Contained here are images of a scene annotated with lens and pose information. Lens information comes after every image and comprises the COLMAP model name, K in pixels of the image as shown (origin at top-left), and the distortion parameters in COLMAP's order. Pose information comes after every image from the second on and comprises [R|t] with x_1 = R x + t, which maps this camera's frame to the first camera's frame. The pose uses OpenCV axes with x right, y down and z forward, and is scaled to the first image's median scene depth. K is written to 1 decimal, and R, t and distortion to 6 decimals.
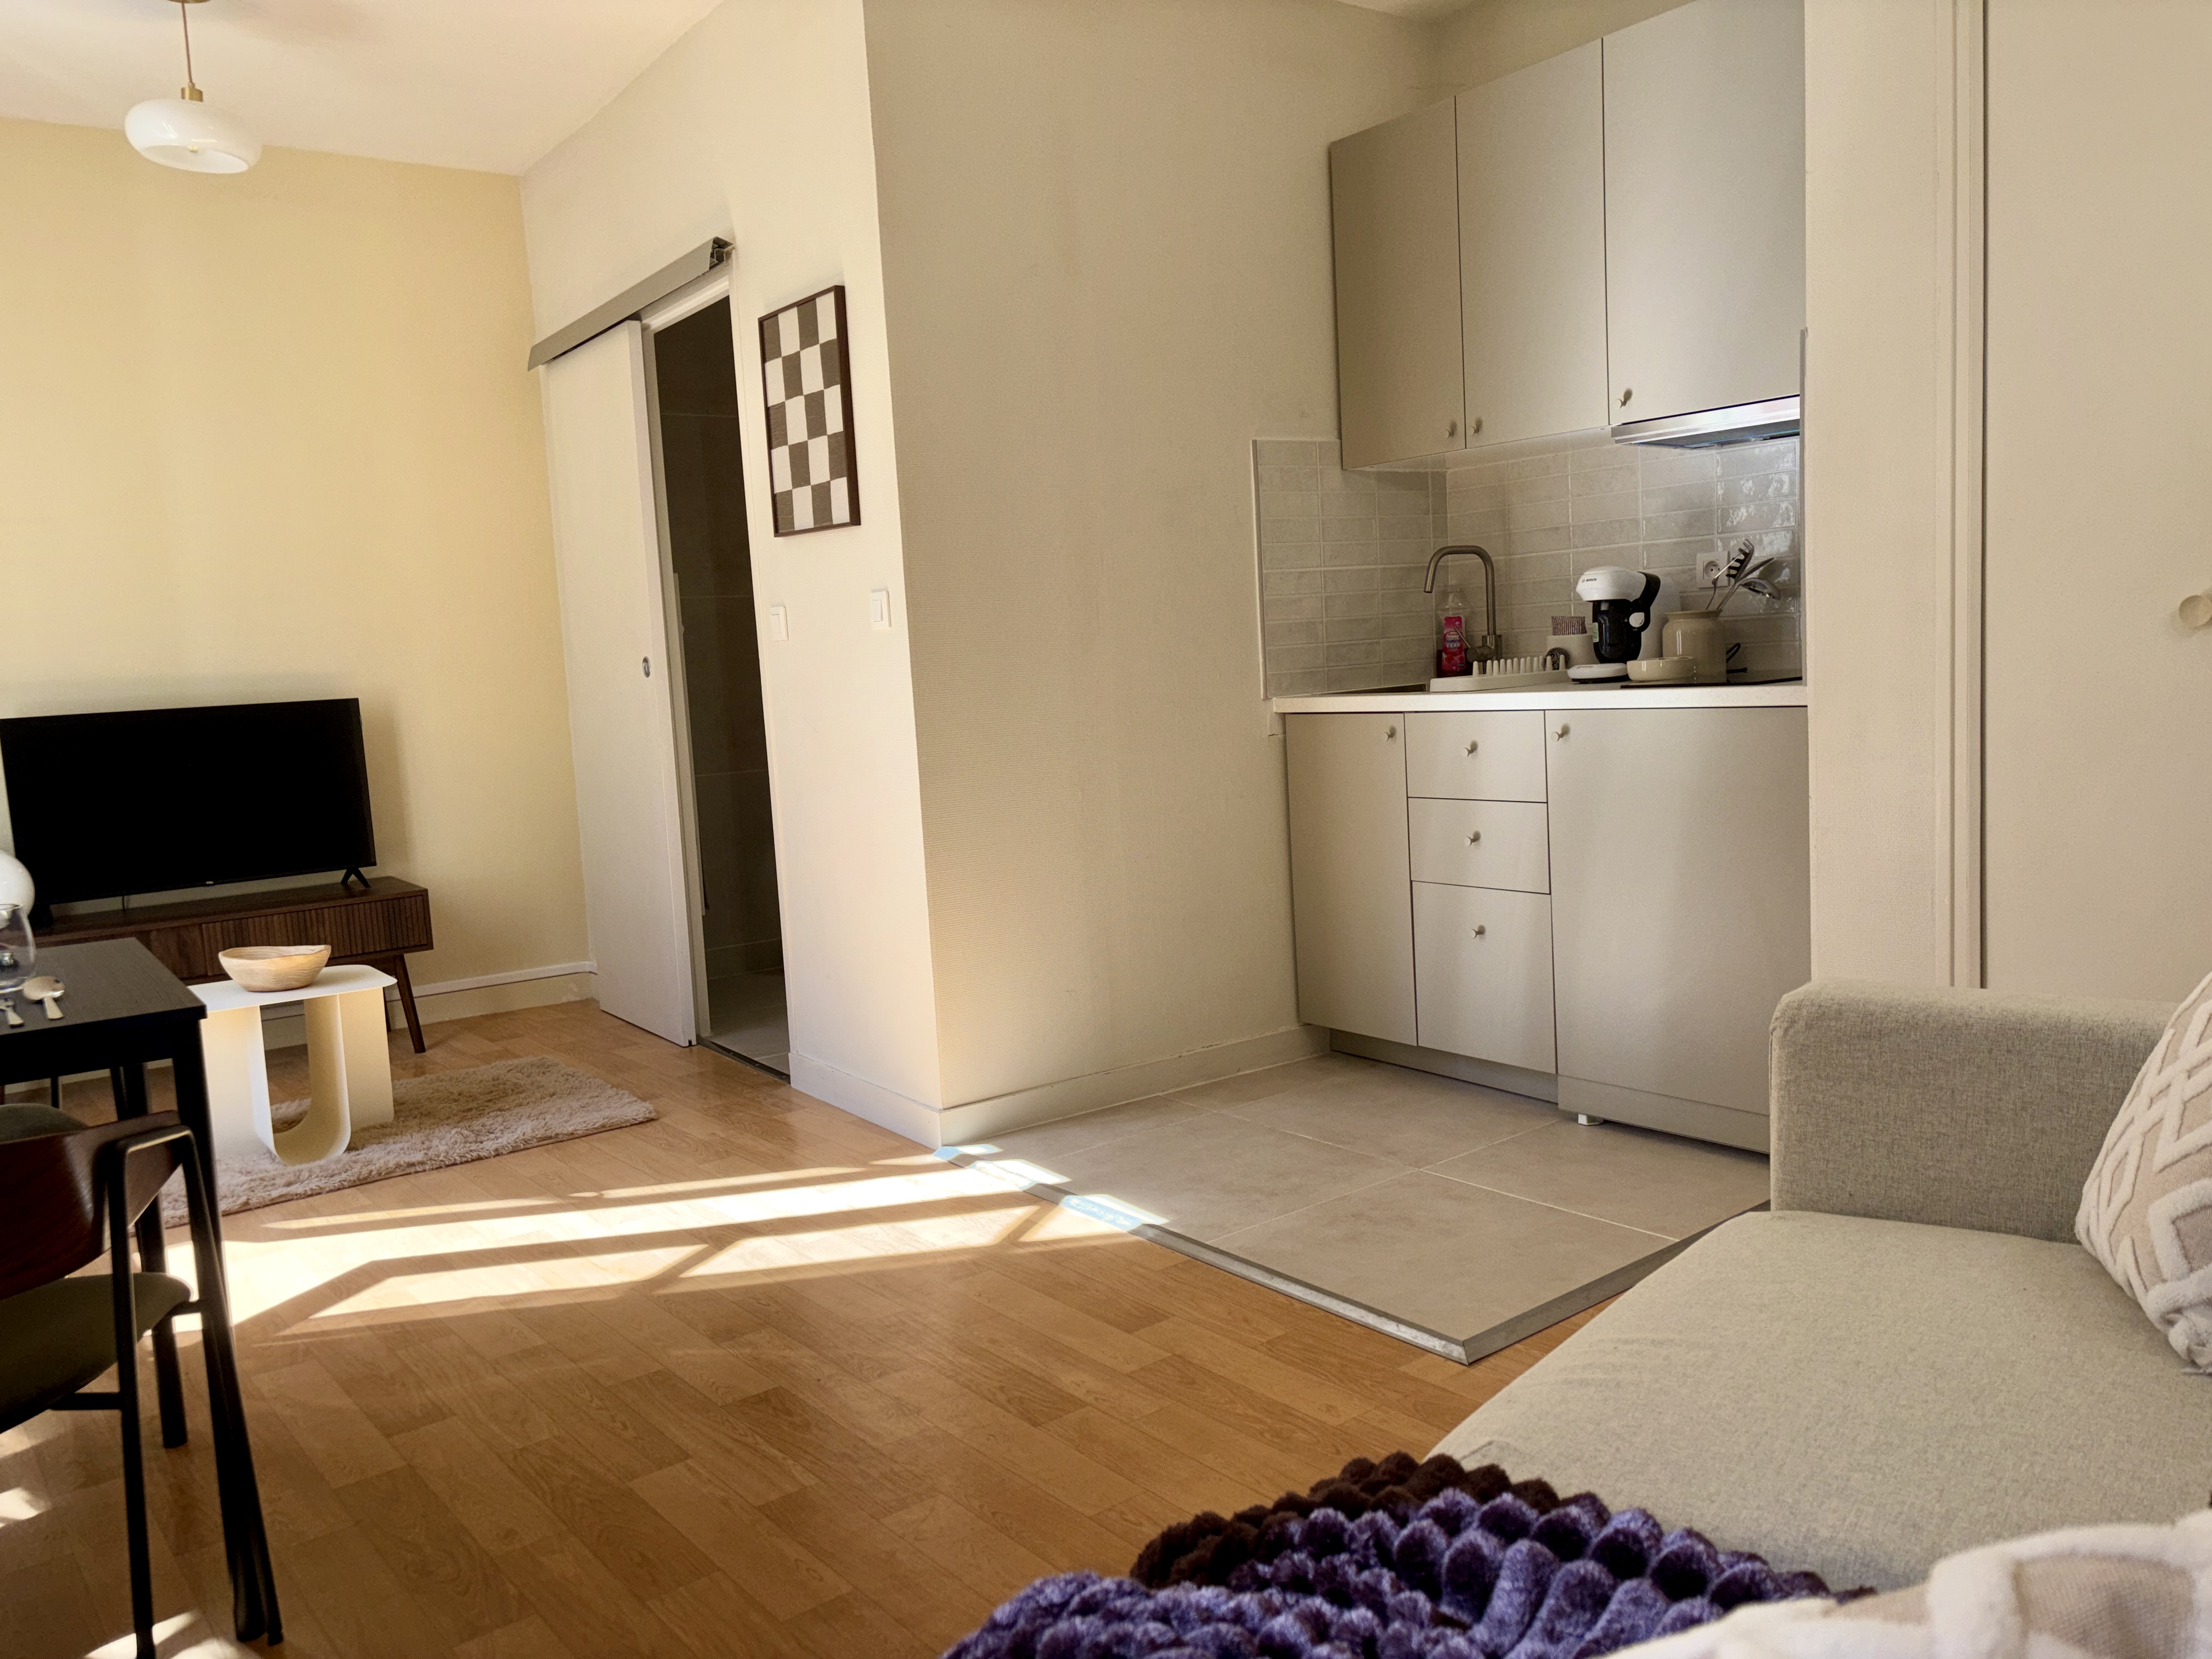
lens RADIAL K [[1665.3, 0, 1093.8], [0, 1665.3, 837.9], [0, 0, 1]] dist [0.054012, -0.059699]
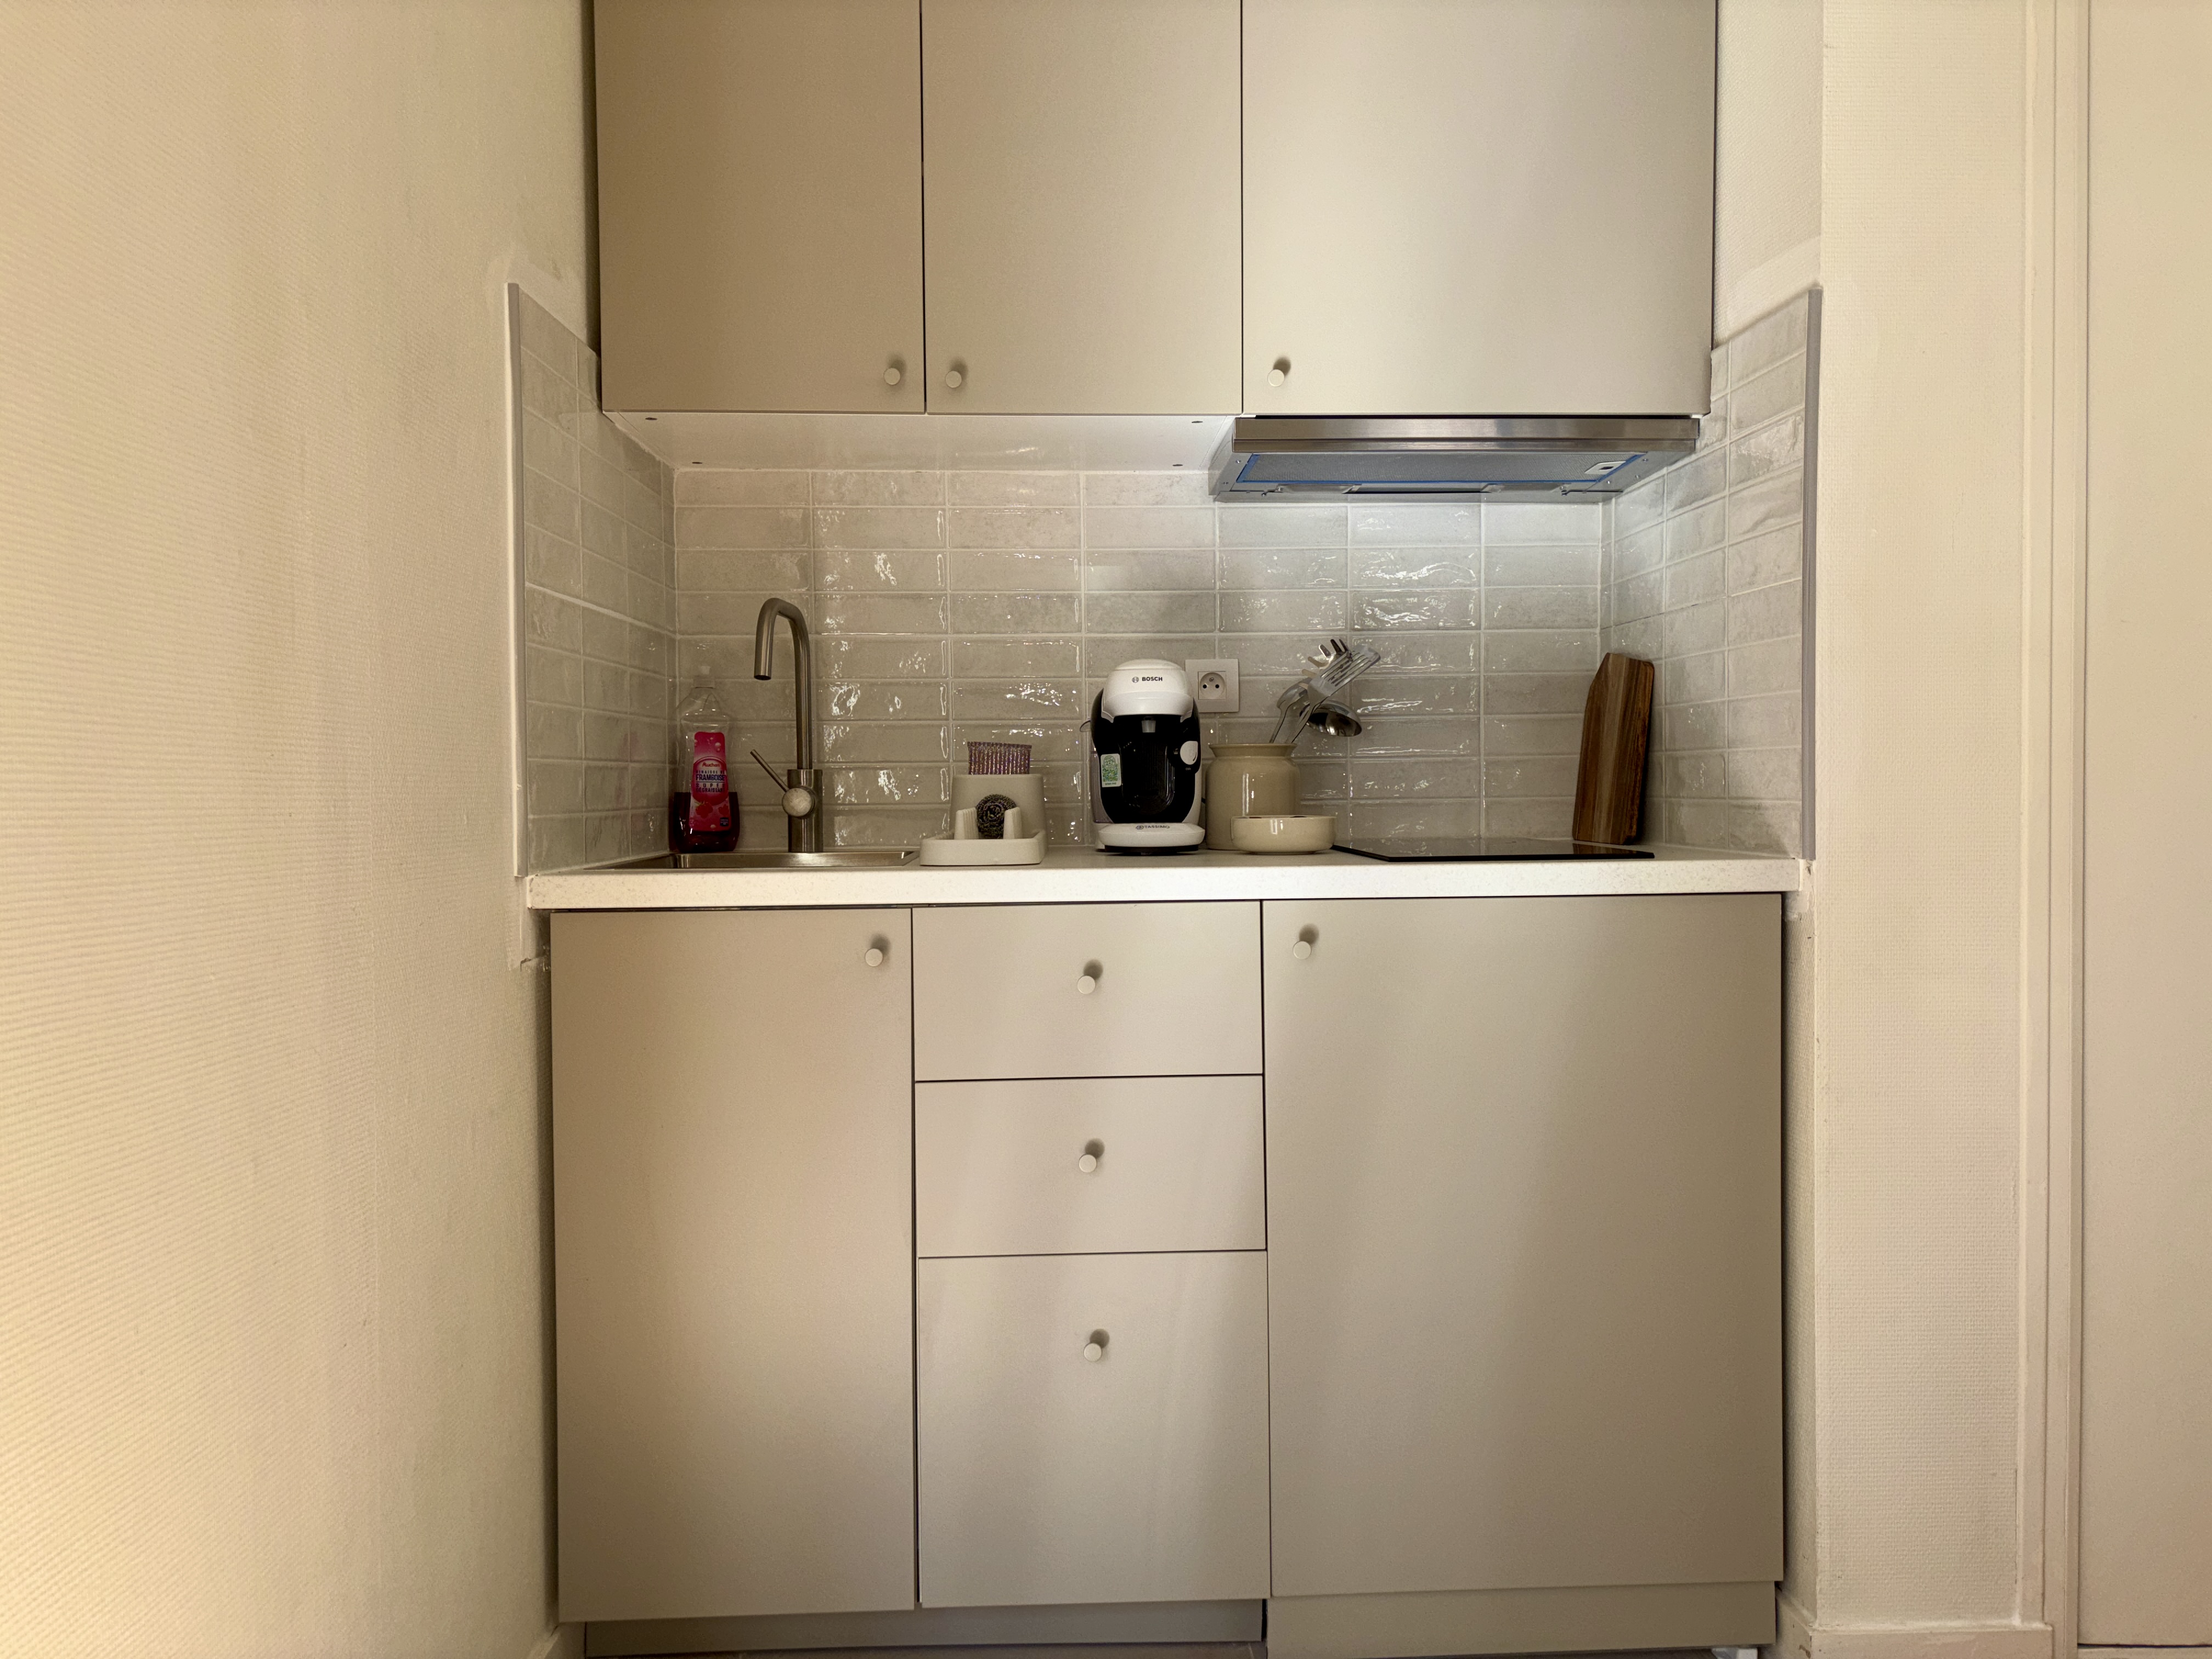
lens RADIAL K [[1698.4, 0, 1106.0], [0, 1698.4, 829.5], [0, 0, 1]] dist [0.105770, -0.222773]
pose [[0.554353, 0.035855, 0.831509, -0.193132], [0.068391, 0.993730, -0.088445, -0.048764], [-0.829467, 0.105898, 0.548425, 0.666502]]
